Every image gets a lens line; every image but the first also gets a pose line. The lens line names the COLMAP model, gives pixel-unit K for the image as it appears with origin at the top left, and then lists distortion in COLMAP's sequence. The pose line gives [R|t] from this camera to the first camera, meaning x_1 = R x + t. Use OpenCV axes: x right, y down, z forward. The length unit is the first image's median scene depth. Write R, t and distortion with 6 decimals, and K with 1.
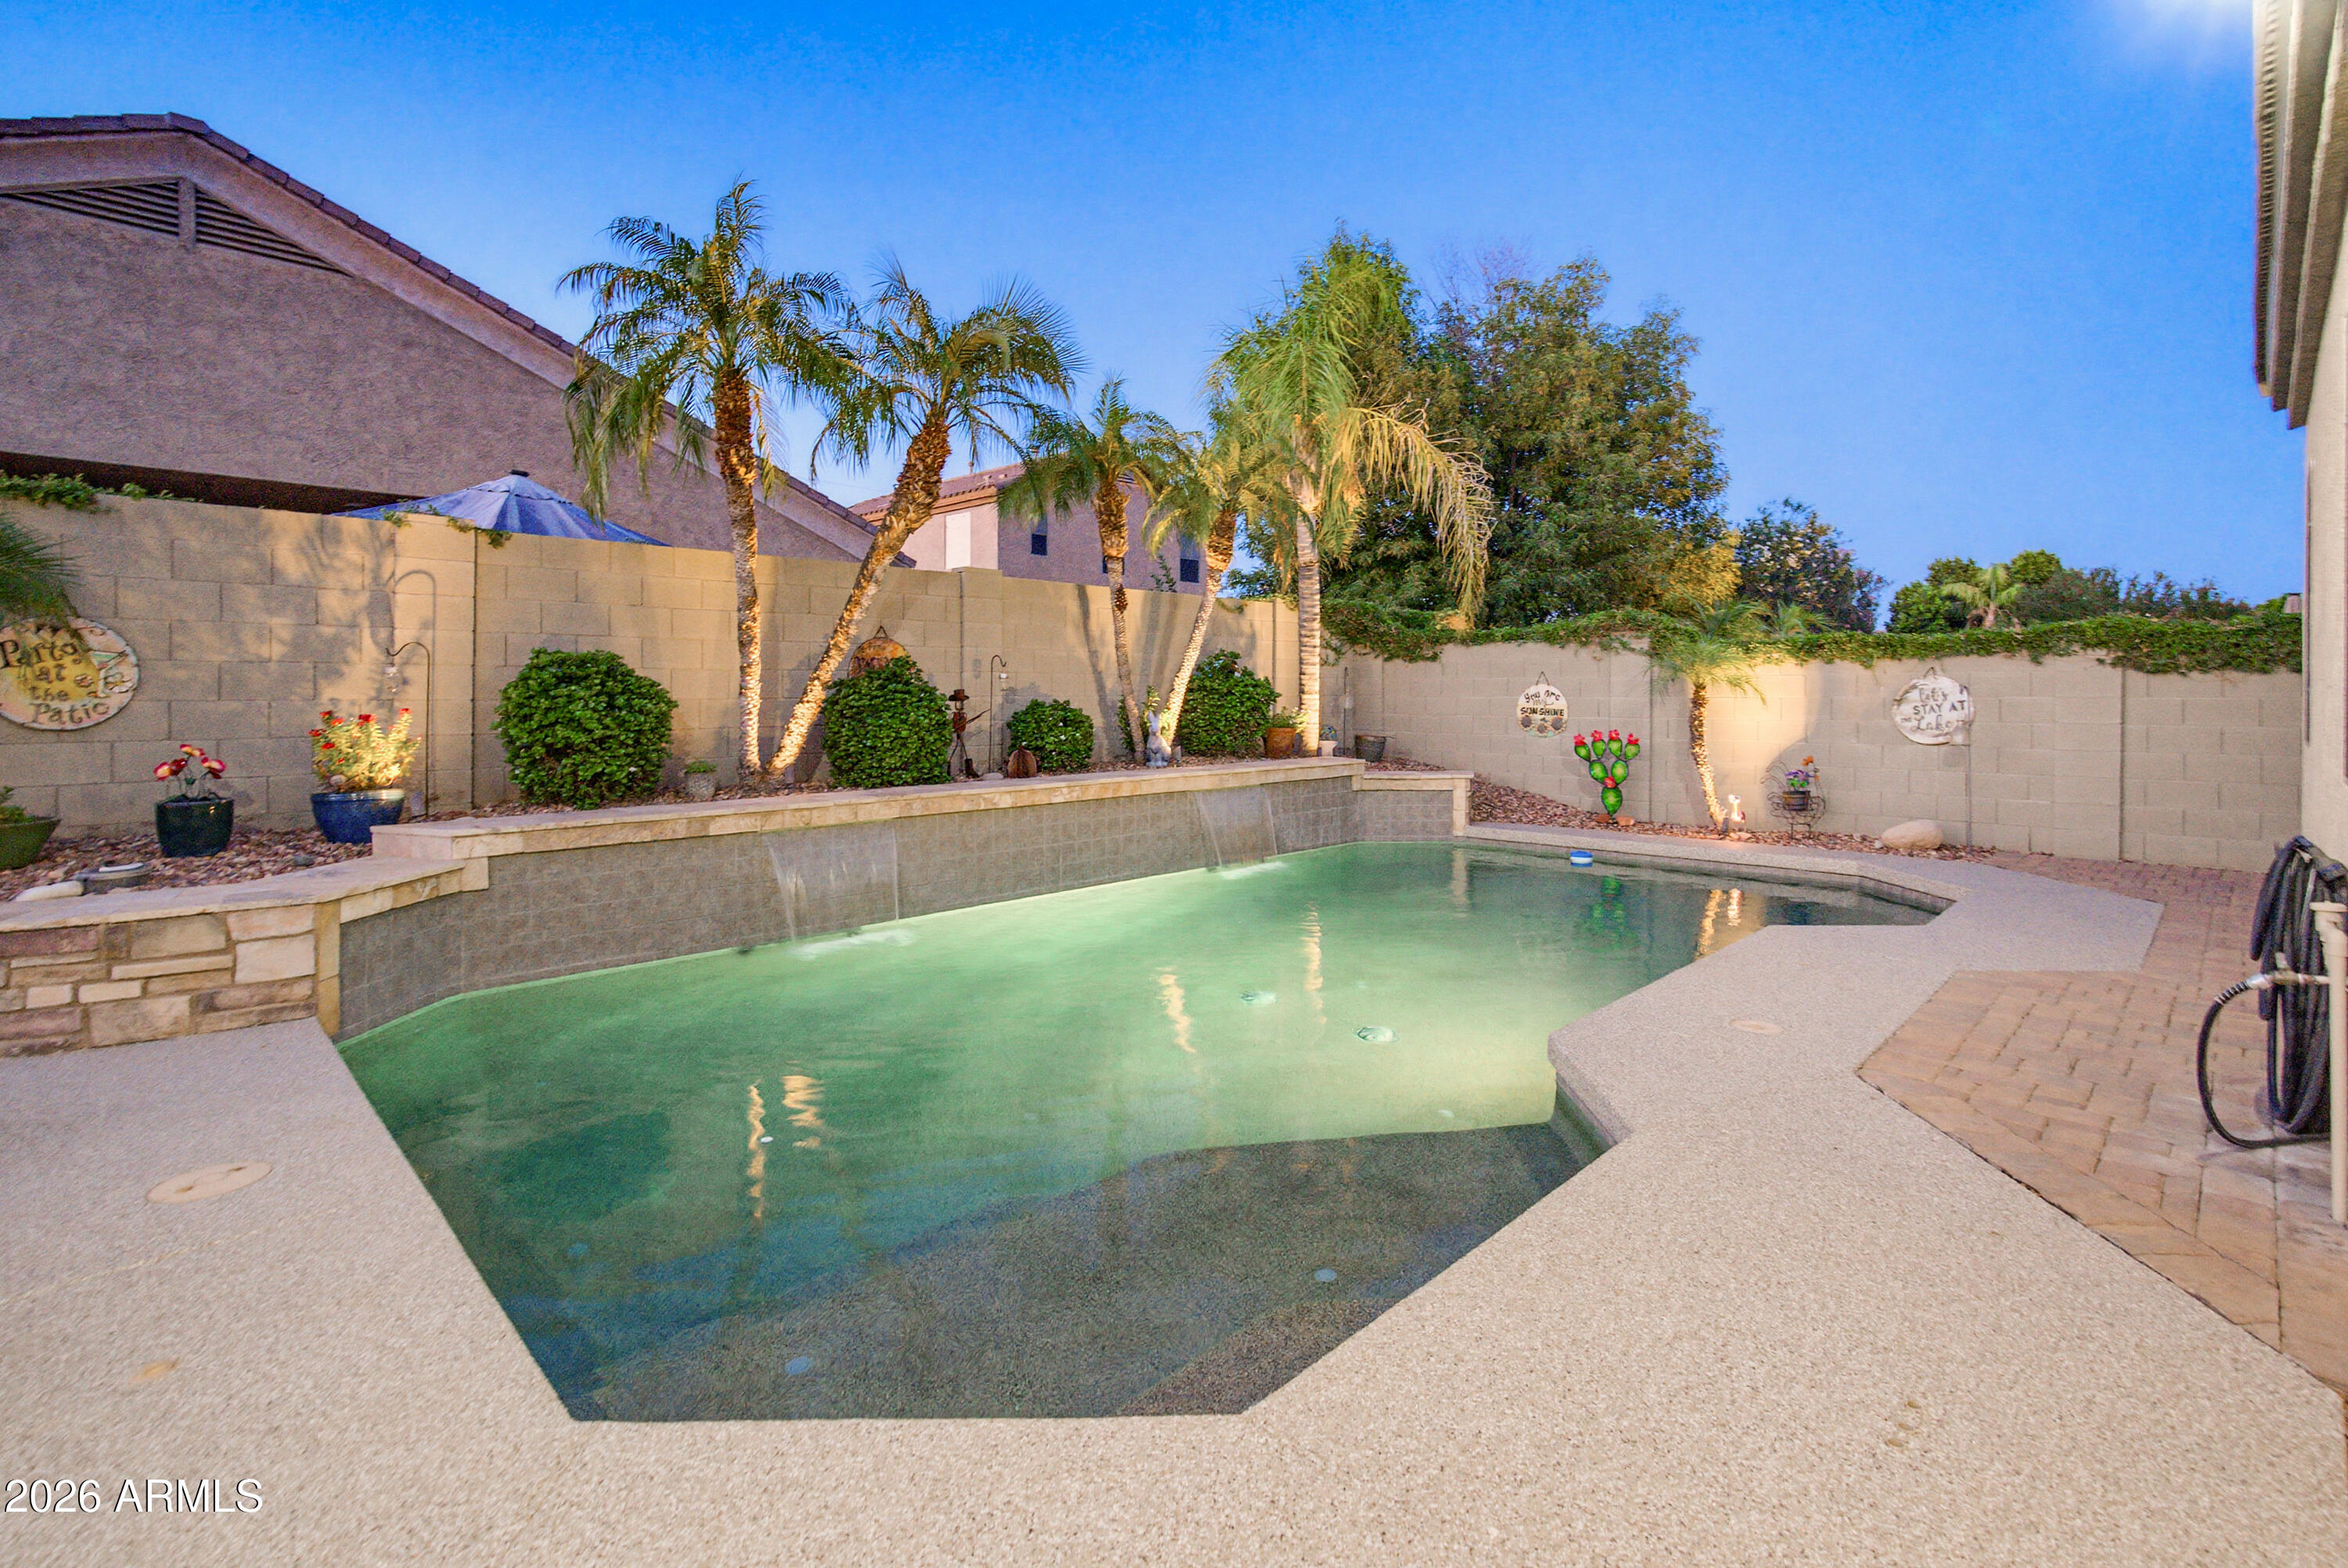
lens RADIAL K [[1090.1, 0, 1174.8], [0, 1090.1, 679.4], [0, 0, 1]] dist [-0.009159, 0.004699]
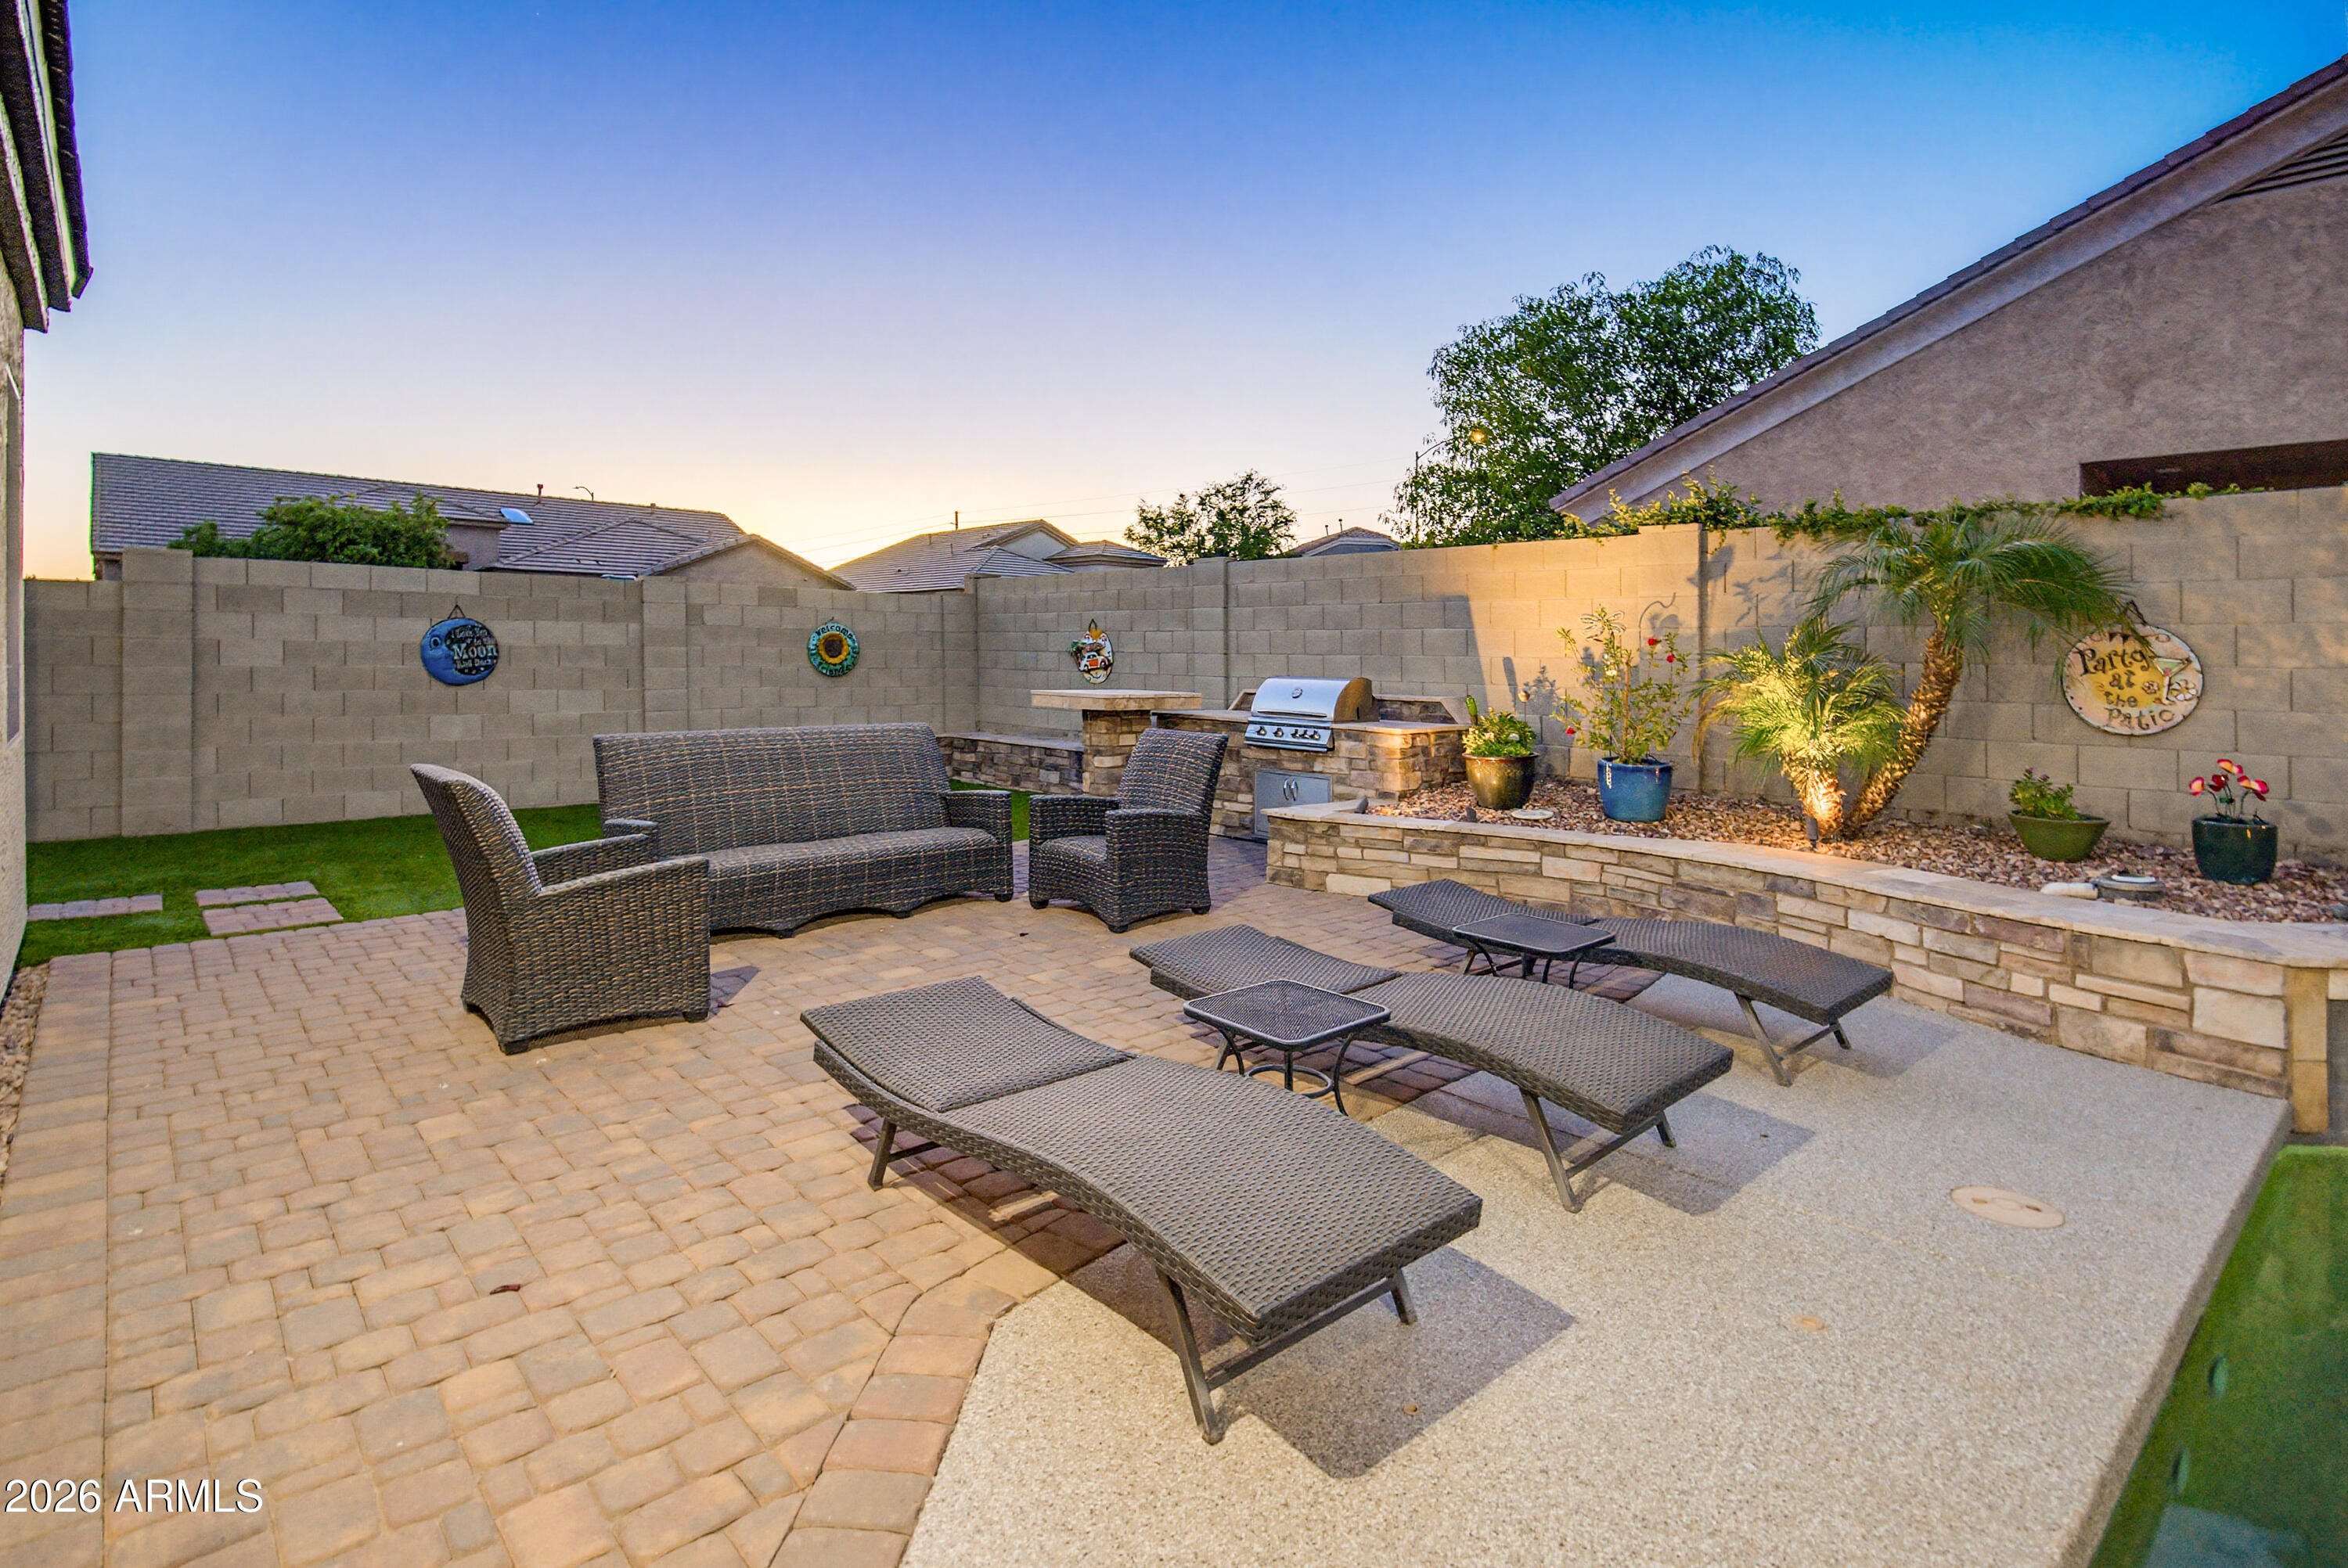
lens RADIAL K [[1168.1, 0, 1175.4], [0, 1168.1, 644.8], [0, 0, 1]] dist [-0.000423, -0.000123]
pose [[-0.052625, -0.011511, -0.998548, 0.080078], [-0.004351, 0.999927, -0.011297, -0.013968], [0.998605, 0.003750, -0.052671, 0.097759]]
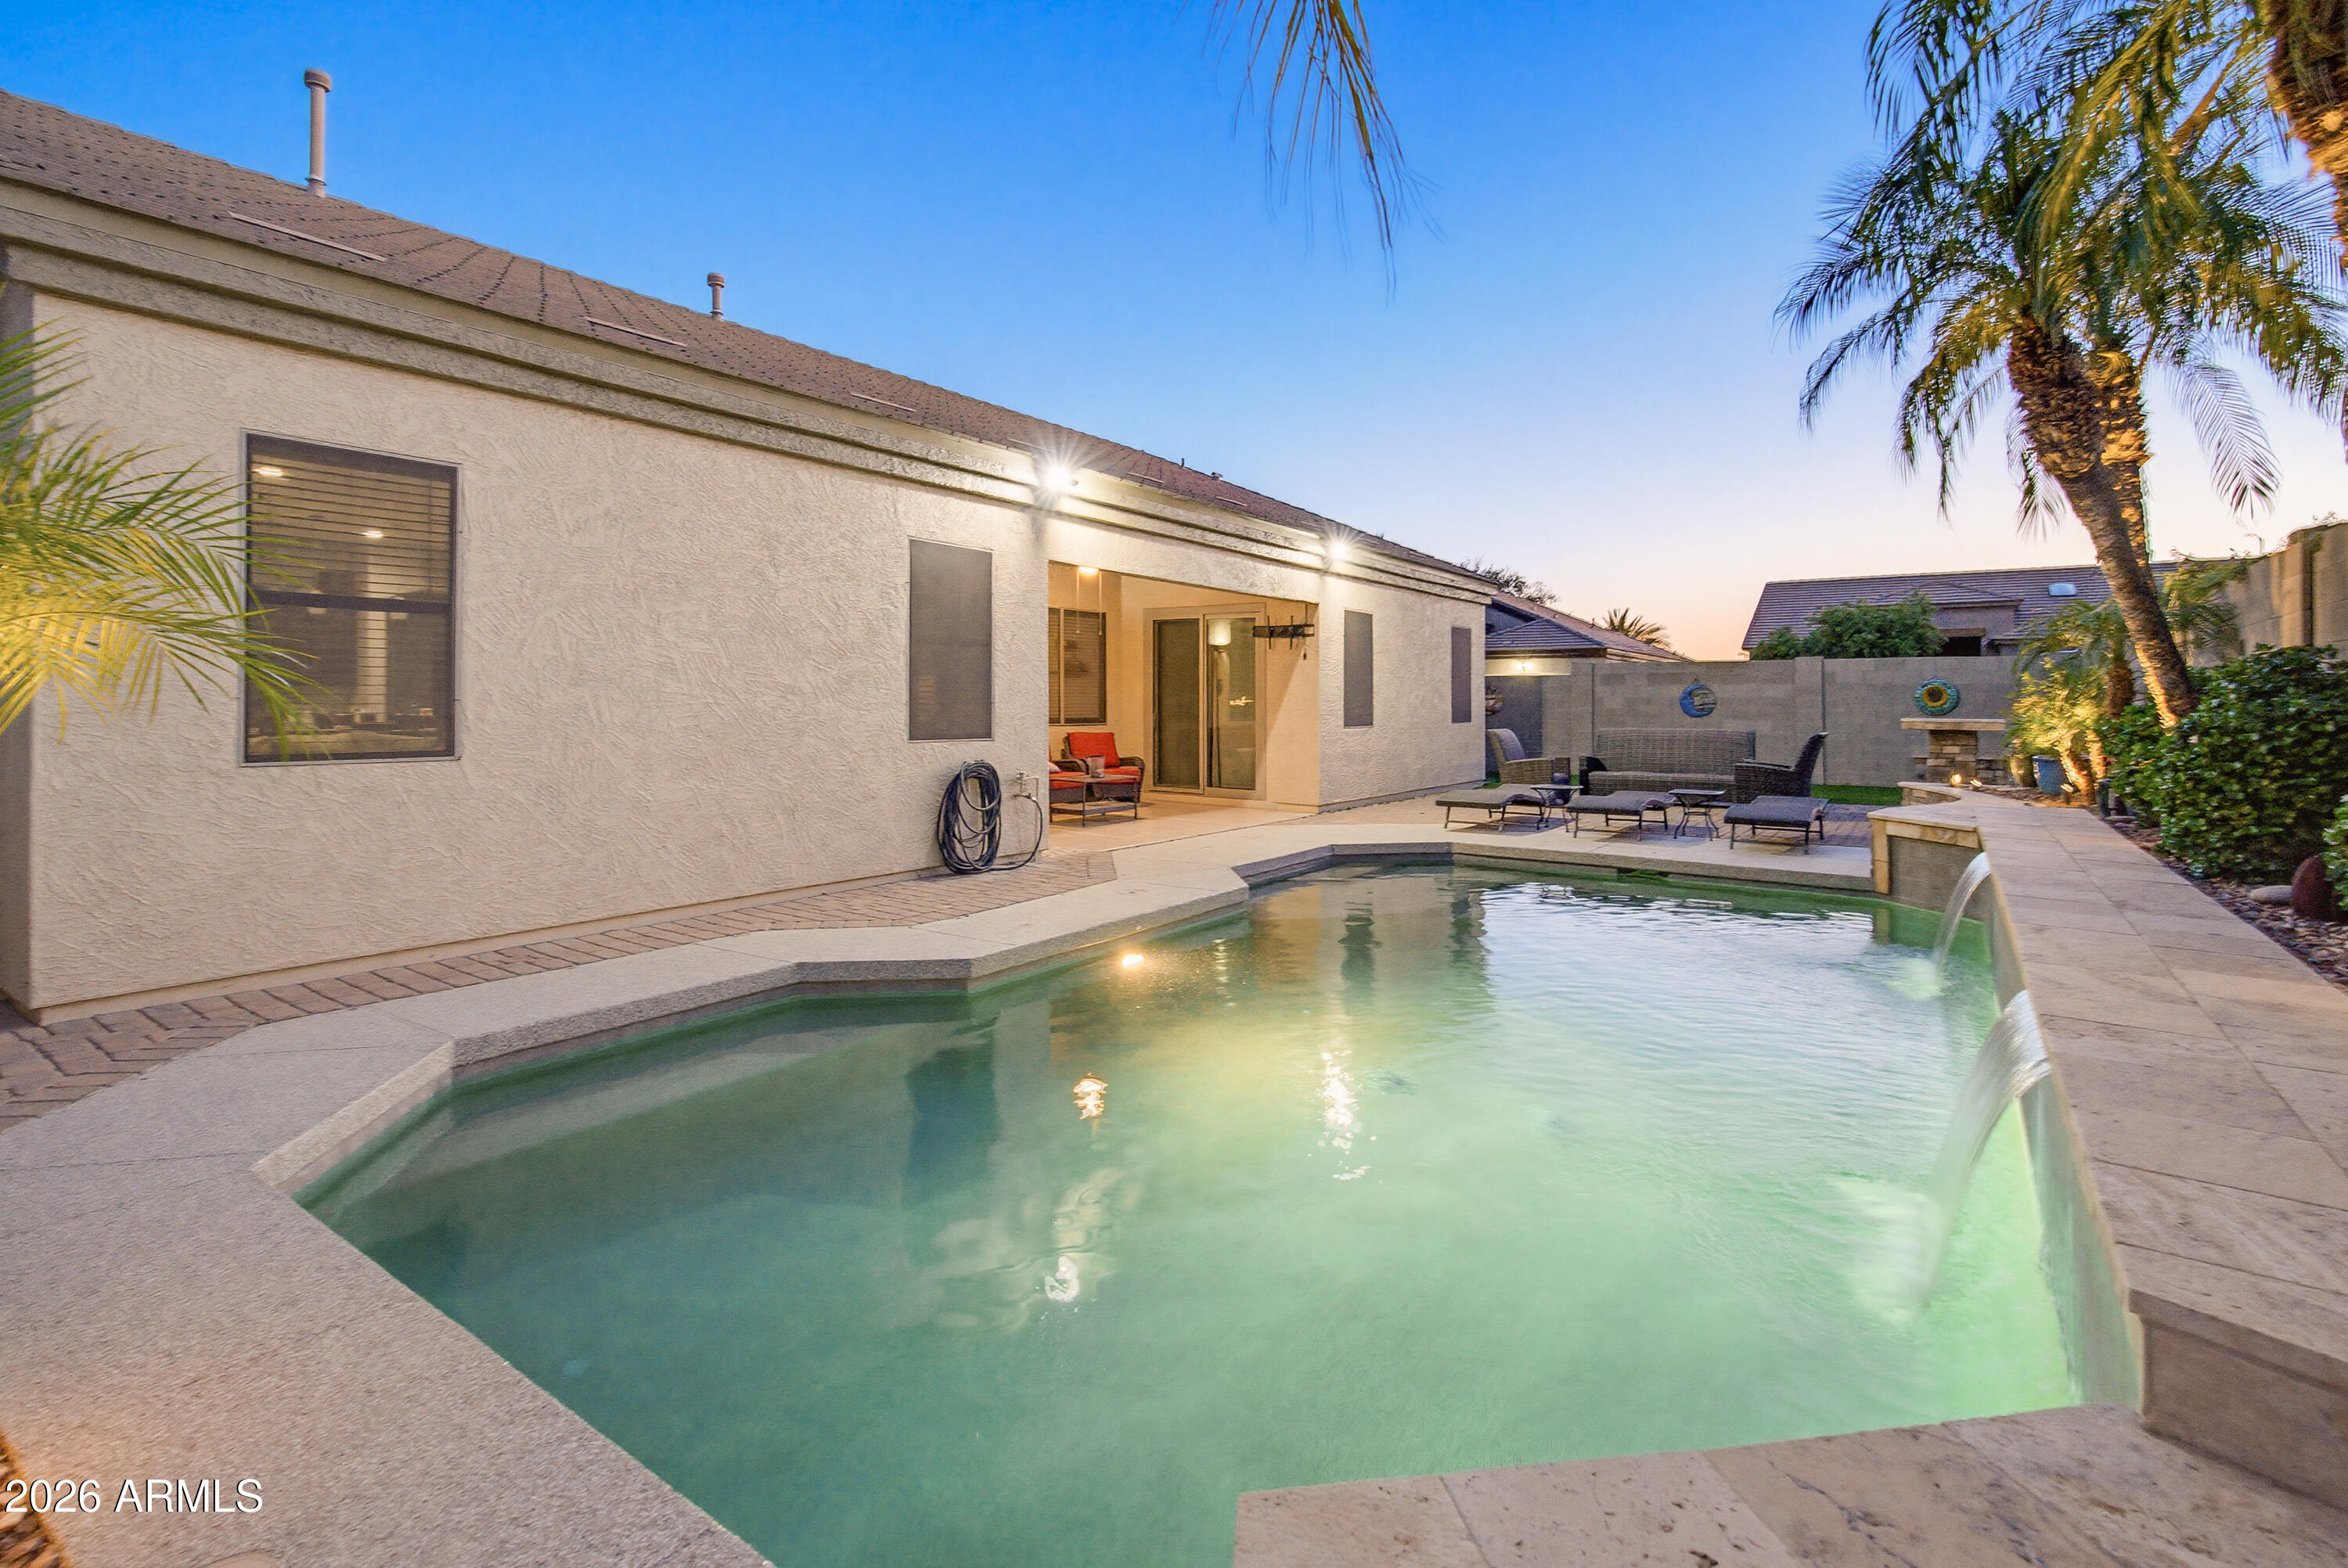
lens RADIAL K [[1103.8, 0, 1135.0], [0, 1103.8, 689.9], [0, 0, 1]] dist [-0.003307, 0.000276]
pose [[-0.989523, -0.006533, -0.144230, 0.396078], [-0.003192, 0.999721, -0.023385, 0.016705], [0.144343, -0.022680, -0.989268, 1.392869]]
